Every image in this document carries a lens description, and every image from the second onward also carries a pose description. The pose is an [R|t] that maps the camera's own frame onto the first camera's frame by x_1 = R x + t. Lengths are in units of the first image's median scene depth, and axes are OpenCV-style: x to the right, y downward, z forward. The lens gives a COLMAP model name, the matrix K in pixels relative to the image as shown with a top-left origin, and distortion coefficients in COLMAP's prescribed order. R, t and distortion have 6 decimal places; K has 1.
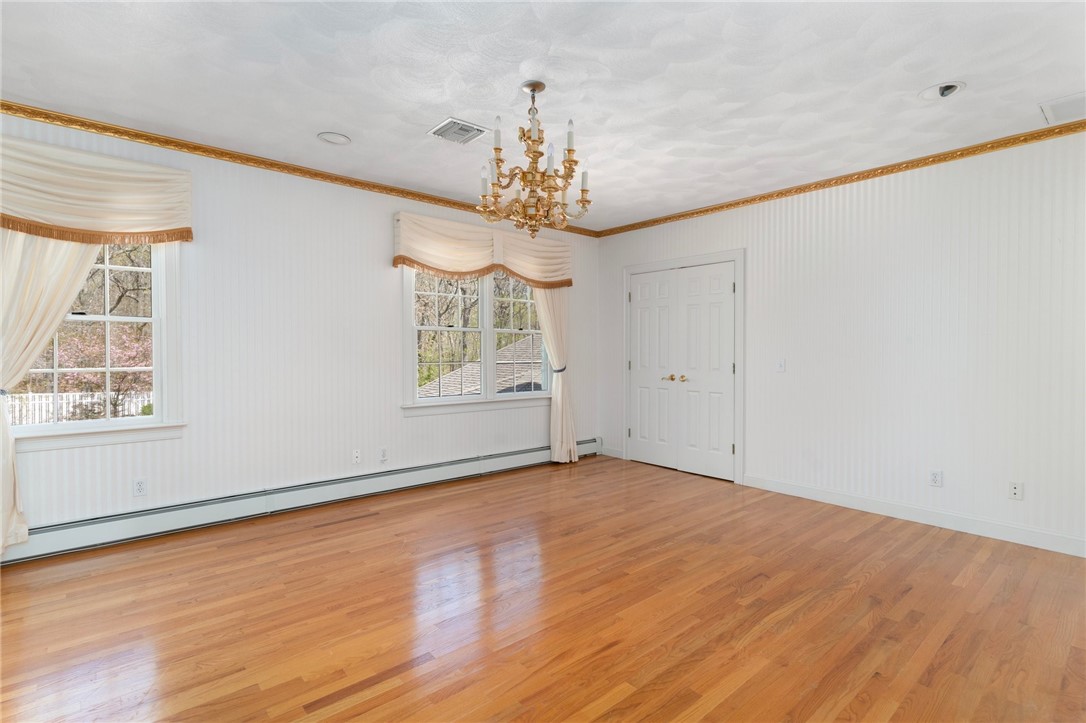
lens RADIAL K [[526.3, 0, 555.4], [0, 526.3, 354.2], [0, 0, 1]] dist [0.007999, 0.001359]
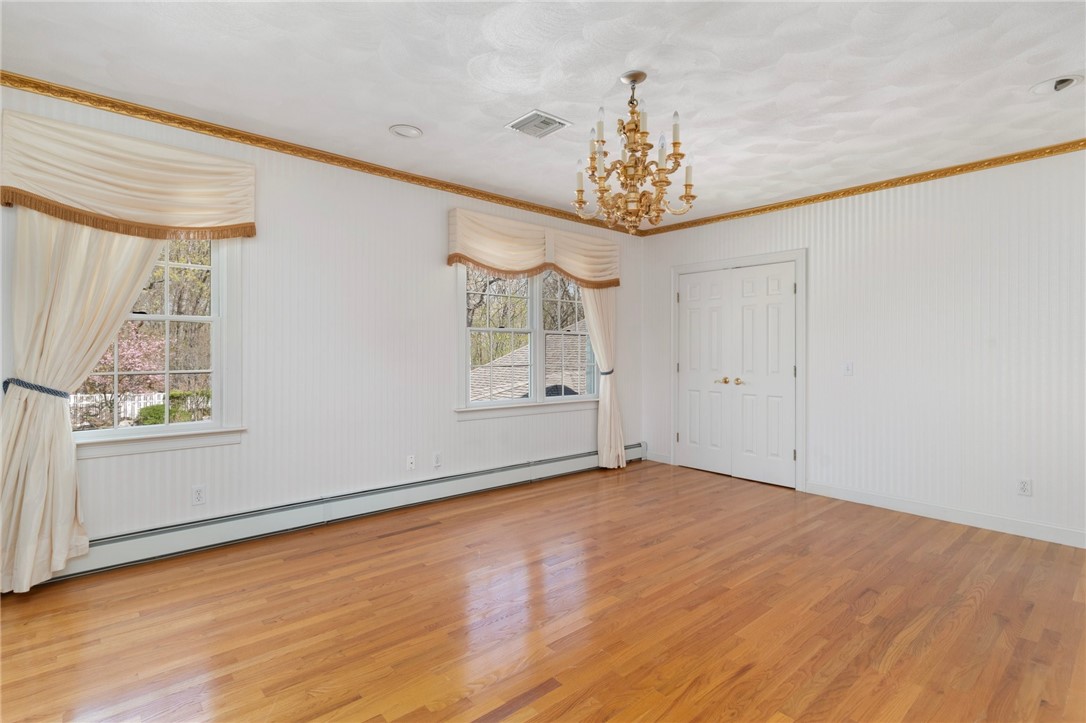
lens RADIAL K [[526.3, 0, 529.3], [0, 526.3, 346.3], [0, 0, 1]] dist [0.007999, 0.001359]
pose [[0.999915, 0.003458, 0.012605, -0.213900], [-0.003232, 0.999834, -0.017911, -0.000478], [-0.012665, 0.017869, 0.999760, 0.045605]]
